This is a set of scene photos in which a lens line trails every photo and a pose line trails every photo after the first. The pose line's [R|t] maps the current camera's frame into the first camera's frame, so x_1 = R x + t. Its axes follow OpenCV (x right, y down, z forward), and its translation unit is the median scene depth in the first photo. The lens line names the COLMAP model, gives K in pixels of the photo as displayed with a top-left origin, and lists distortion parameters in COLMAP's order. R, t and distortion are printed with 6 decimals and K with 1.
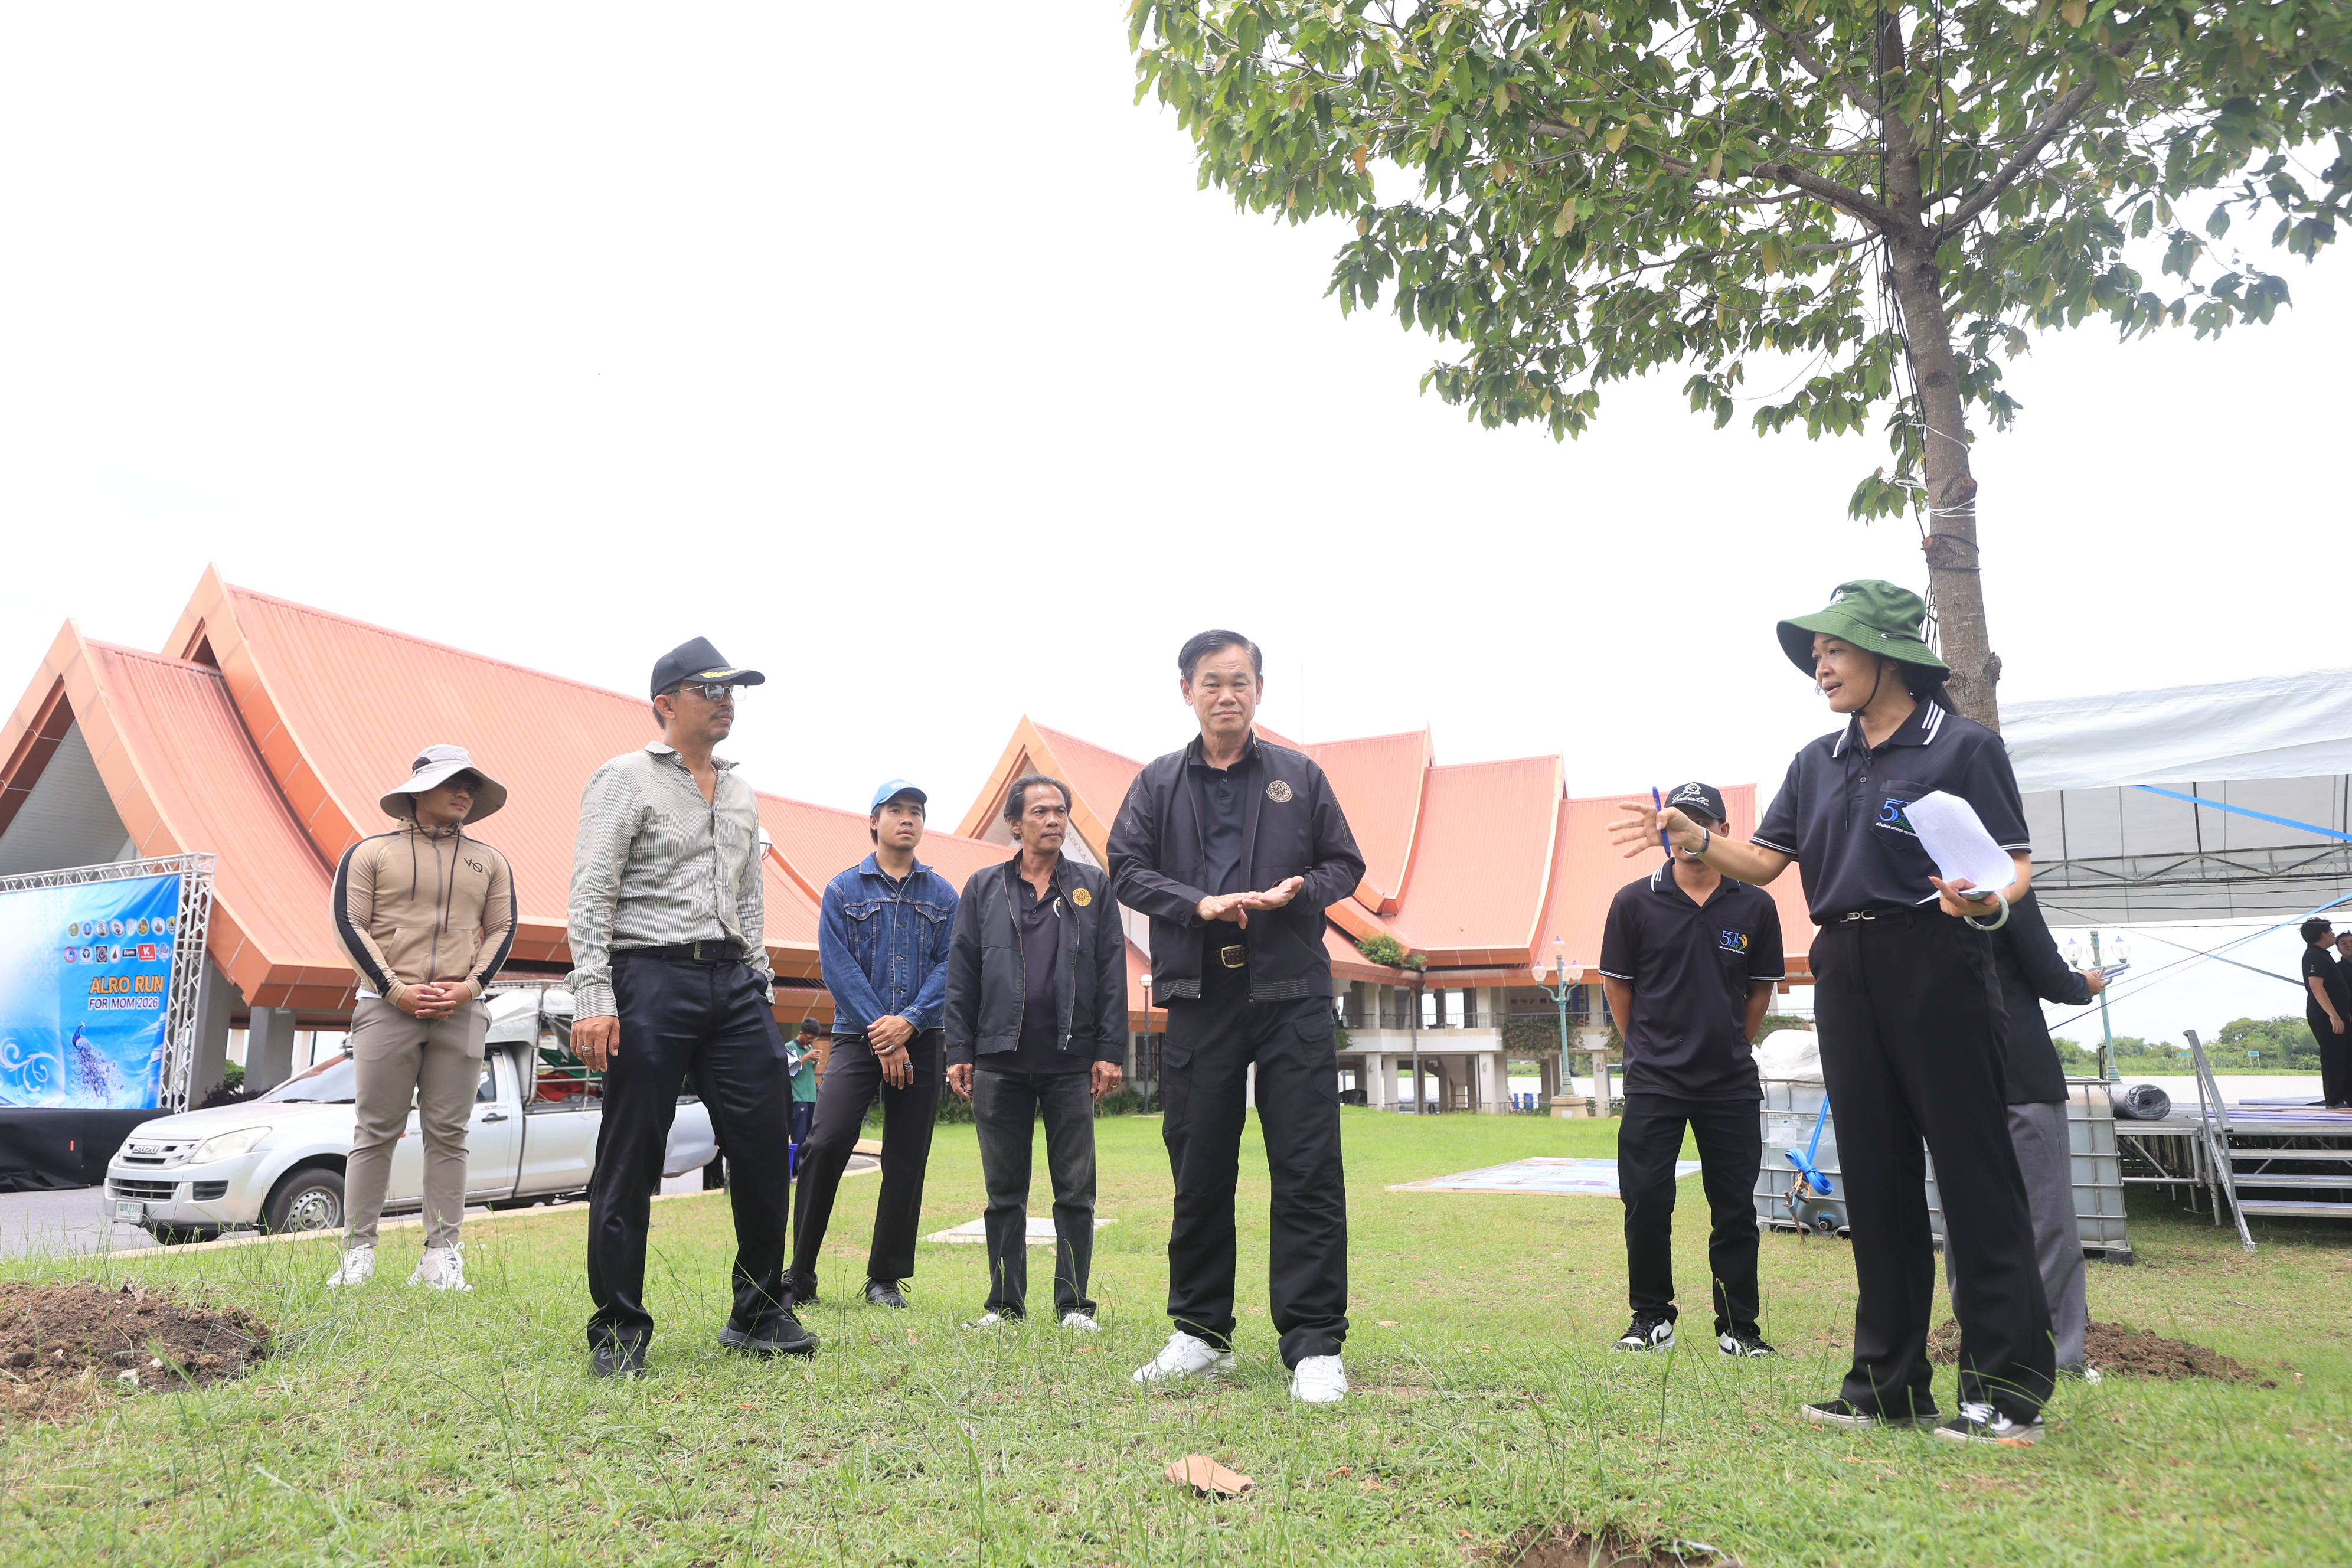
lens RADIAL K [[1535.0, 0, 1159.5], [0, 1535.0, 781.6], [0, 0, 1]] dist [0.005934, -0.012730]
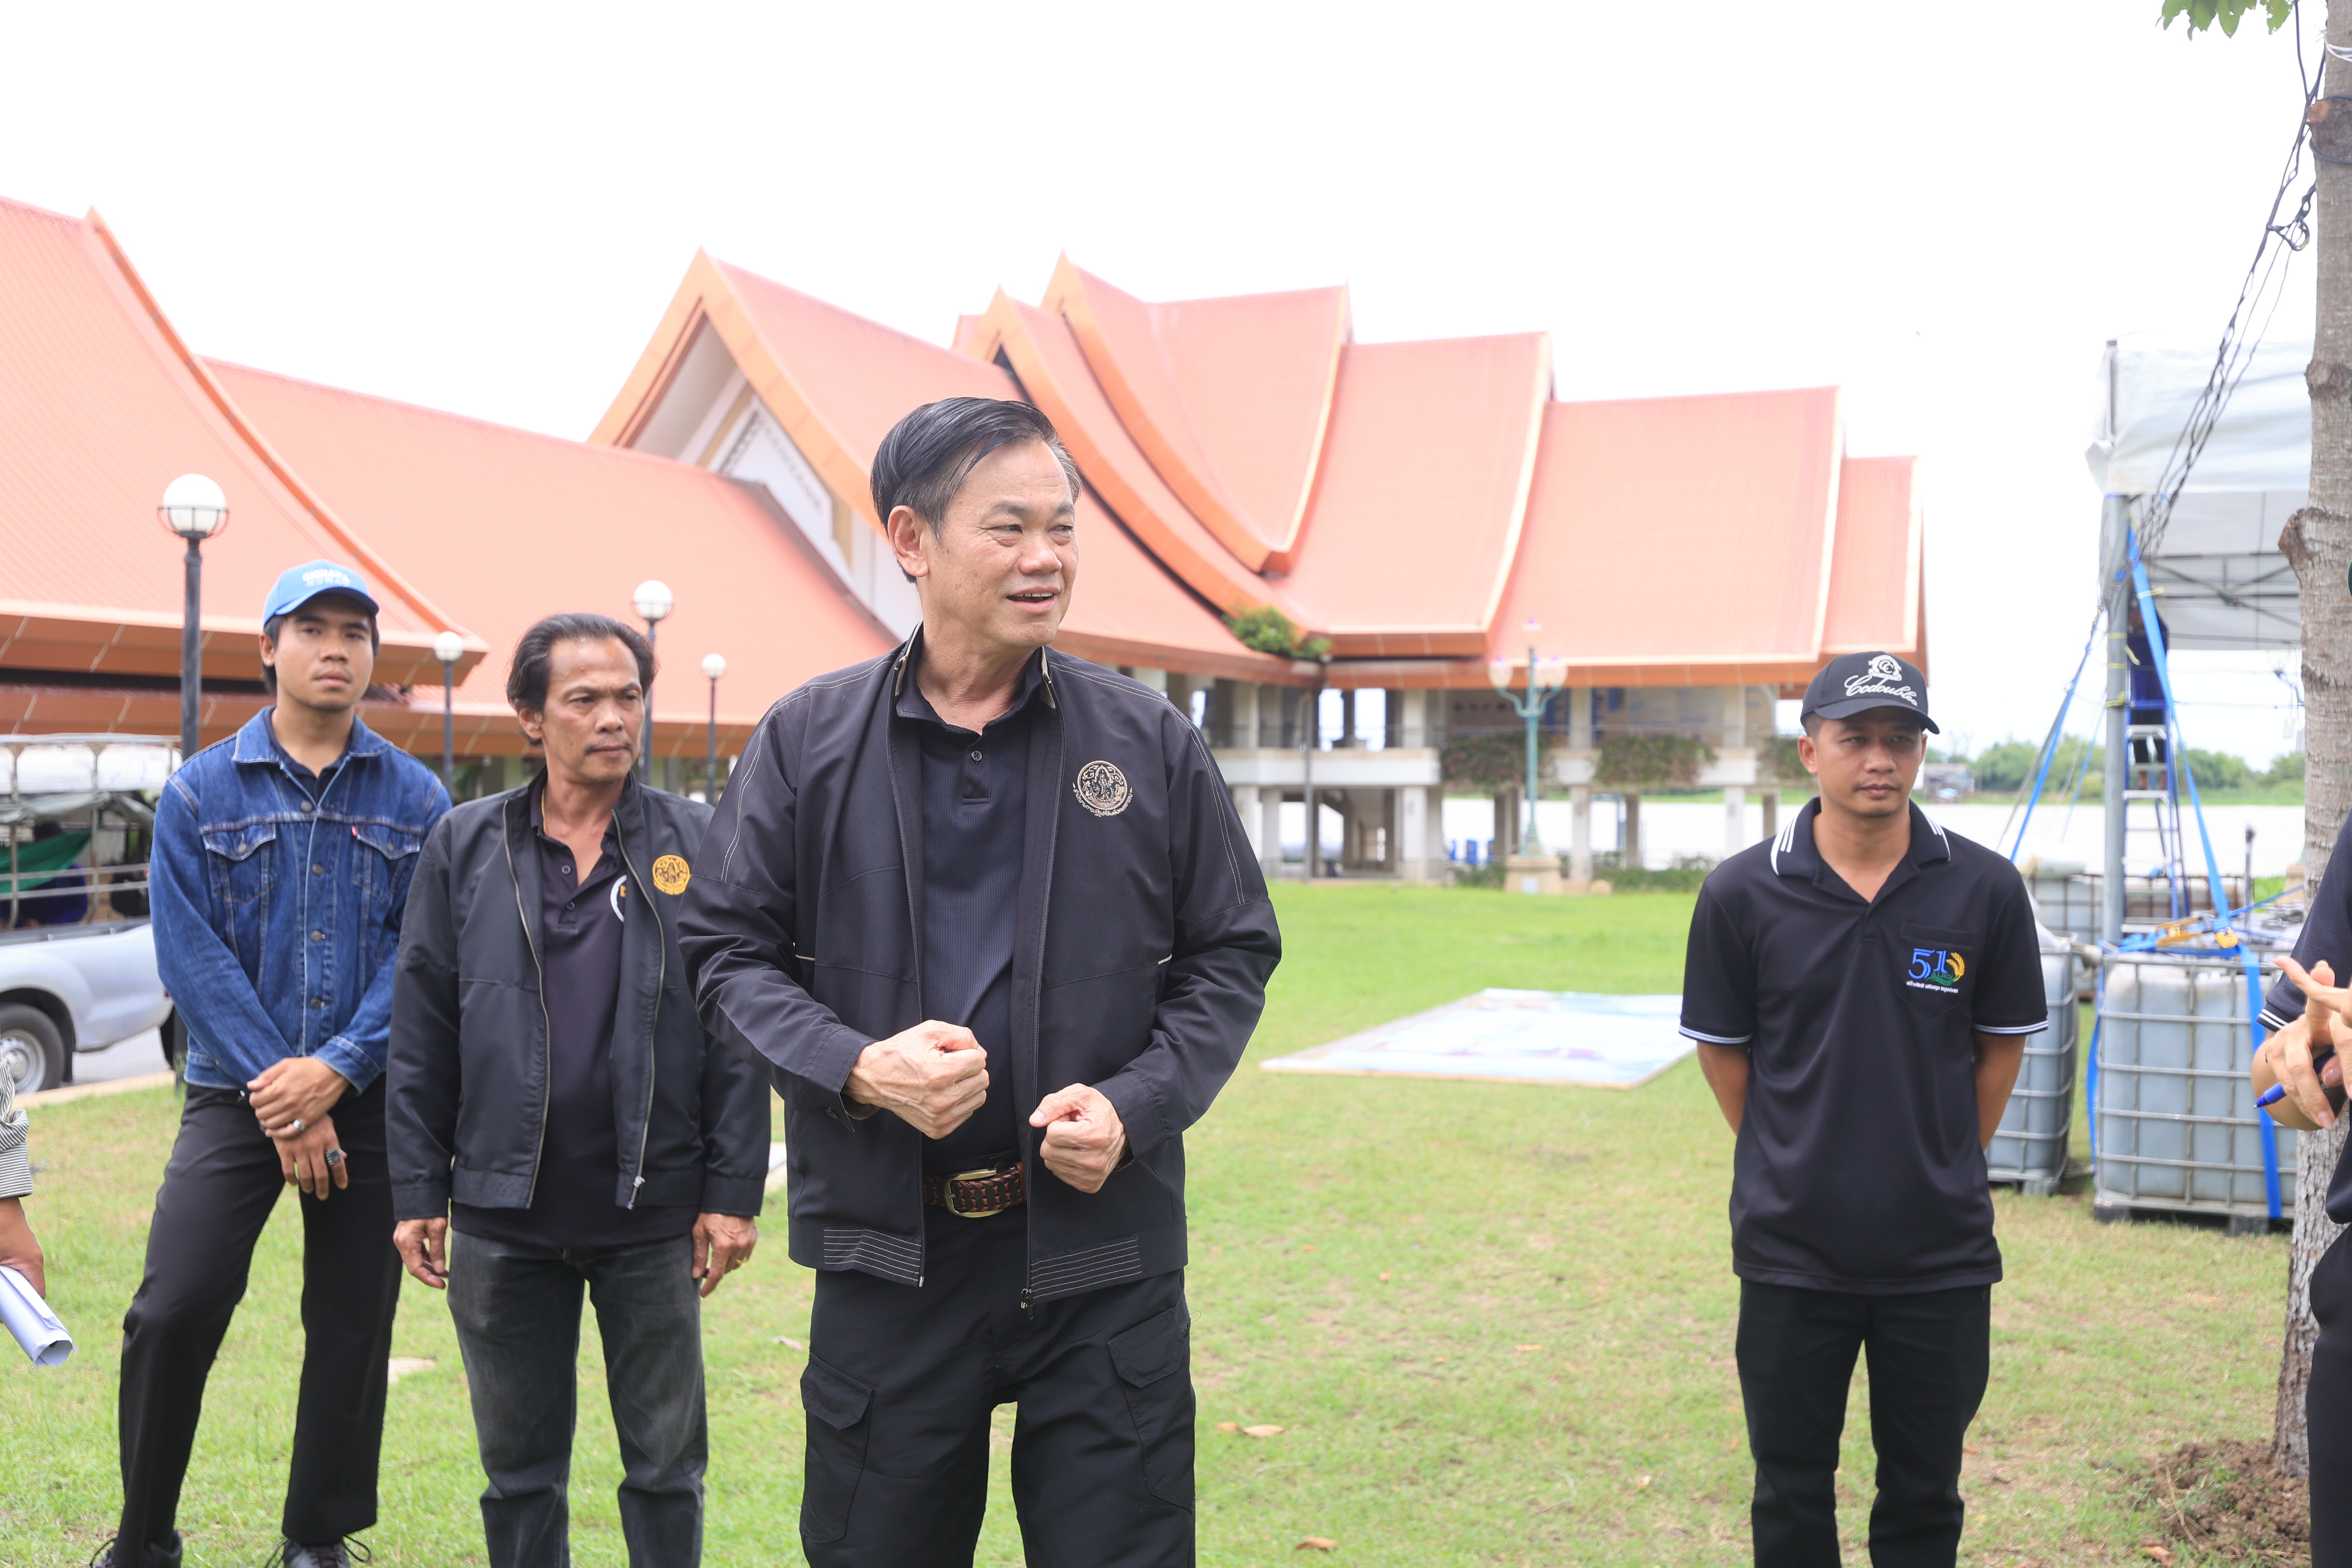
lens RADIAL K [[2320.0, 0, 1176.6], [0, 2320.0, 787.0], [0, 0, 1]] dist [-0.007182, 0.000000]
pose [[0.994236, 0.006365, 0.107023, 0.015921], [-0.026505, 0.981843, 0.187837, -0.052135], [-0.103885, -0.189591, 0.976352, 0.166088]]
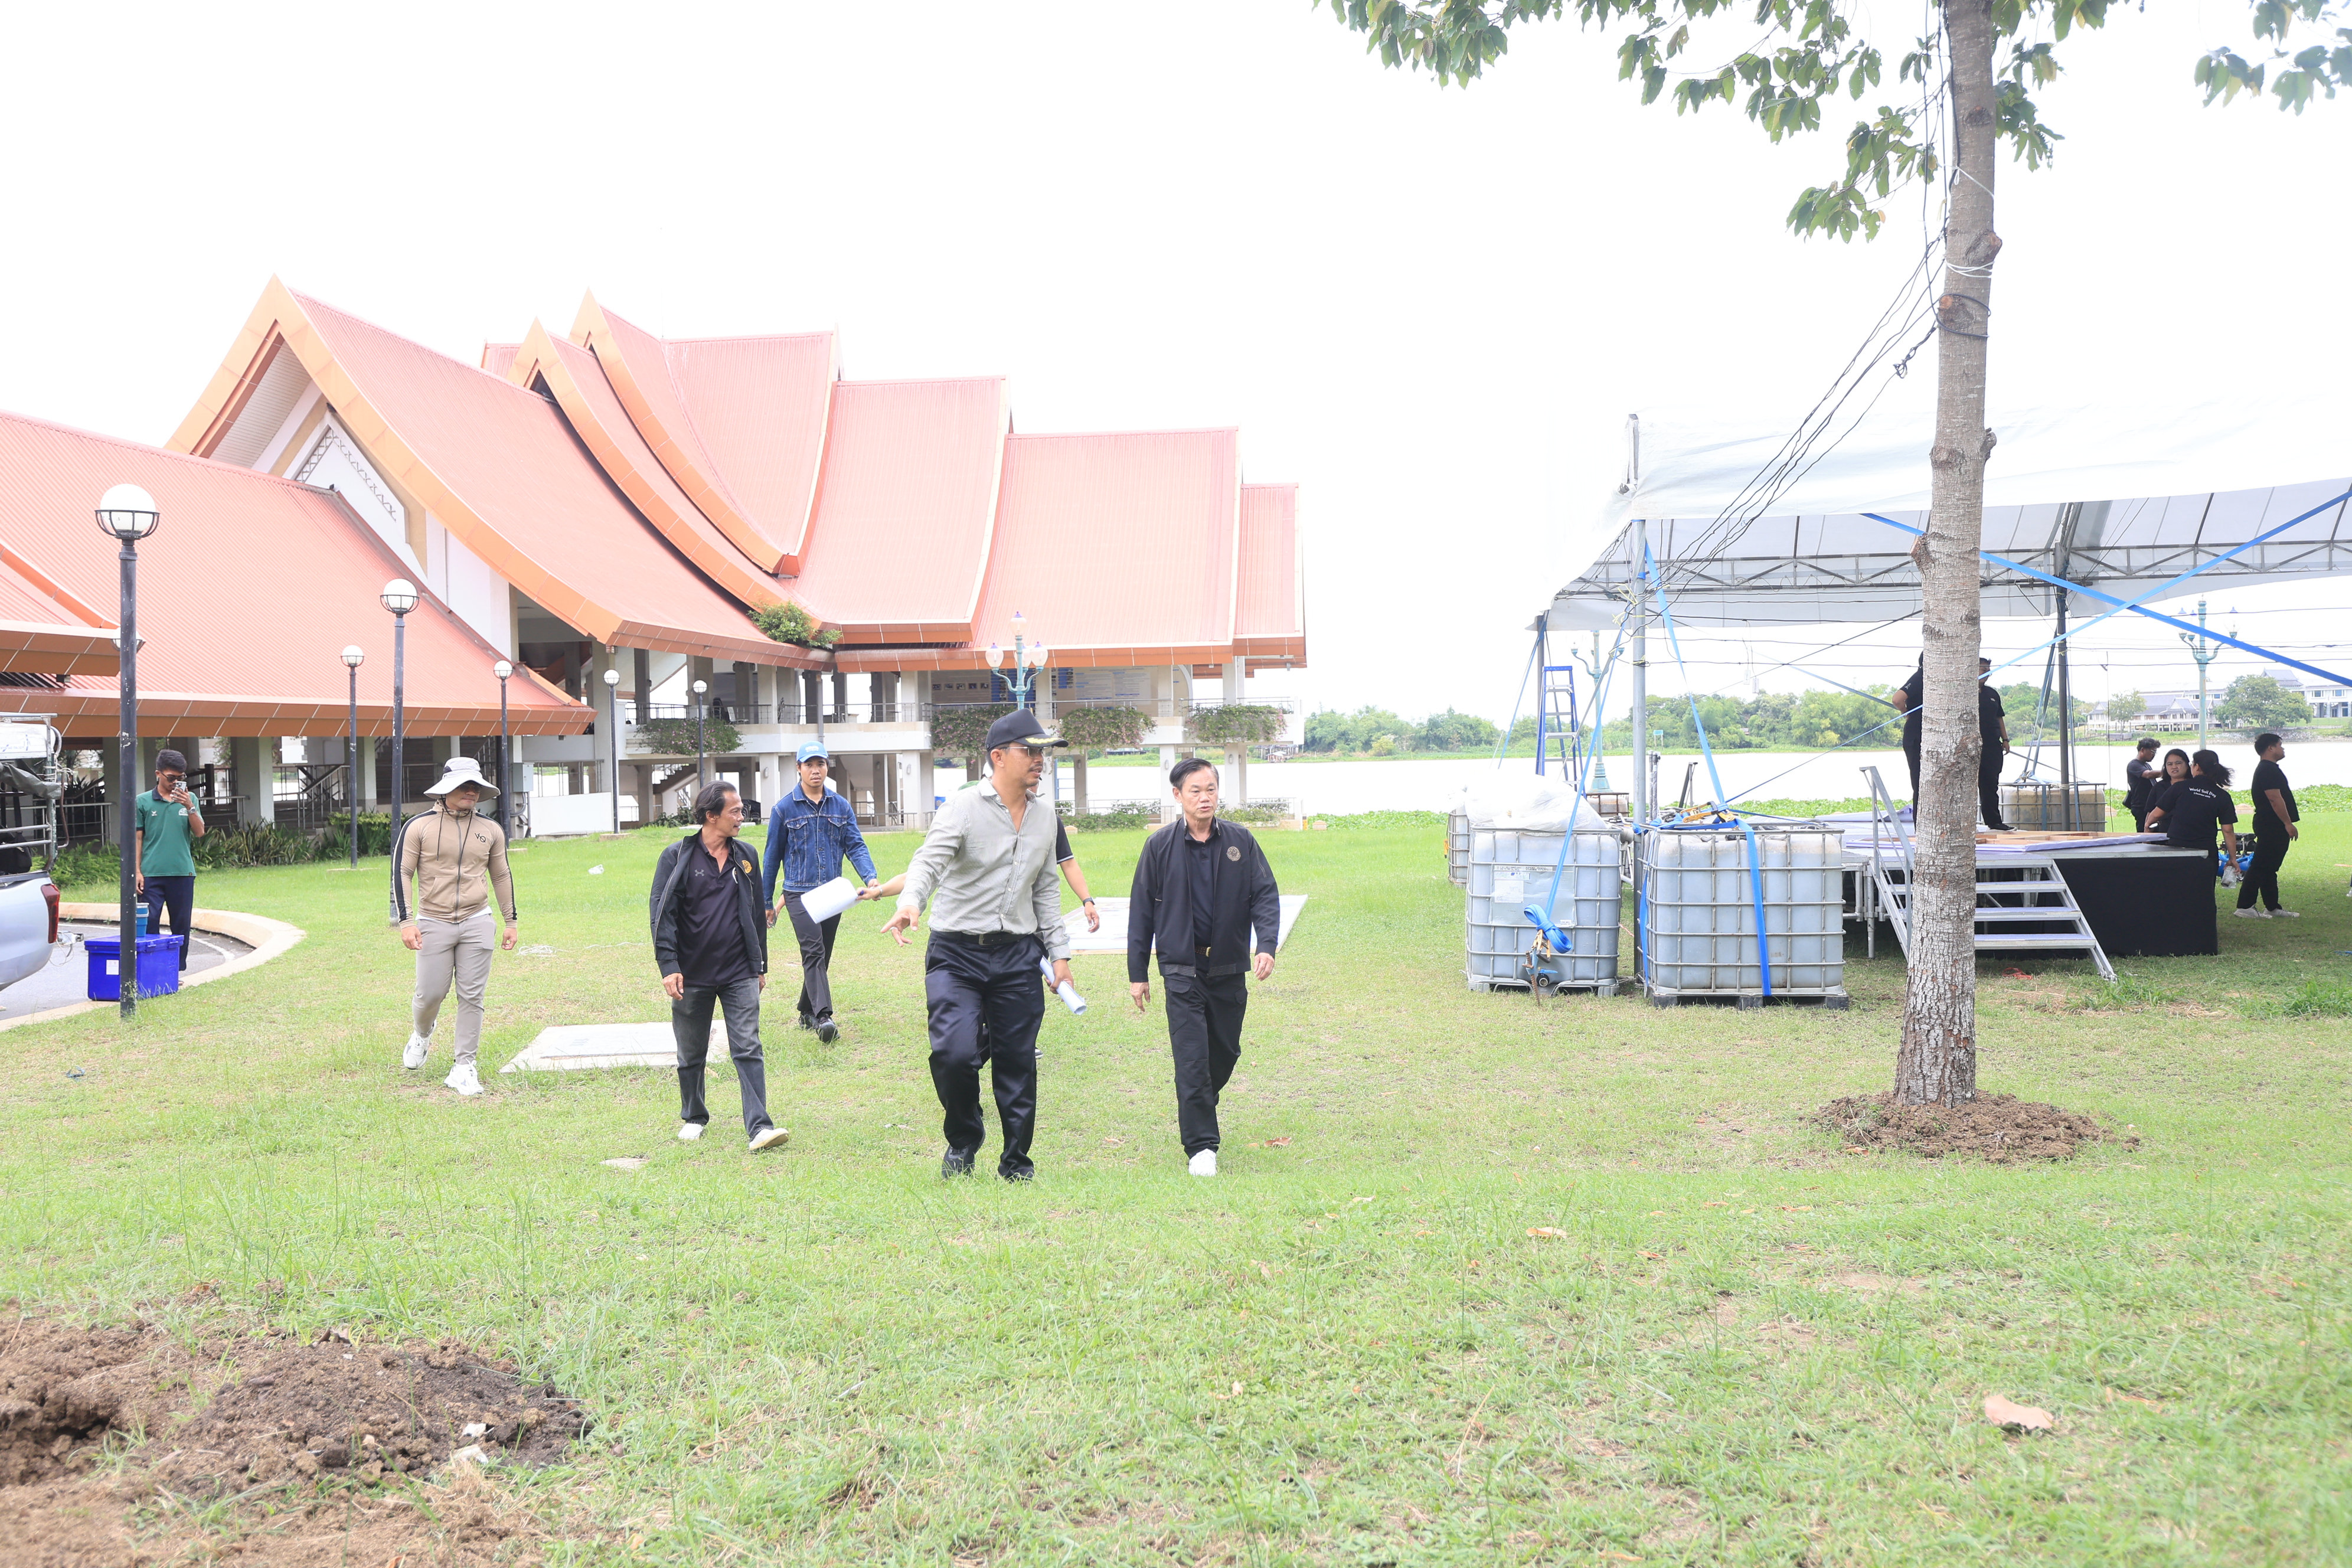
lens RADIAL K [[1981.2, 0, 1186.1], [0, 1981.2, 823.1], [0, 0, 1]] dist [0.006149, 0.007621]
pose [[0.922993, -0.028769, 0.383741, -0.304983], [-0.055735, 0.976693, 0.207280, -0.056697], [-0.380760, -0.212705, 0.899877, 0.028908]]
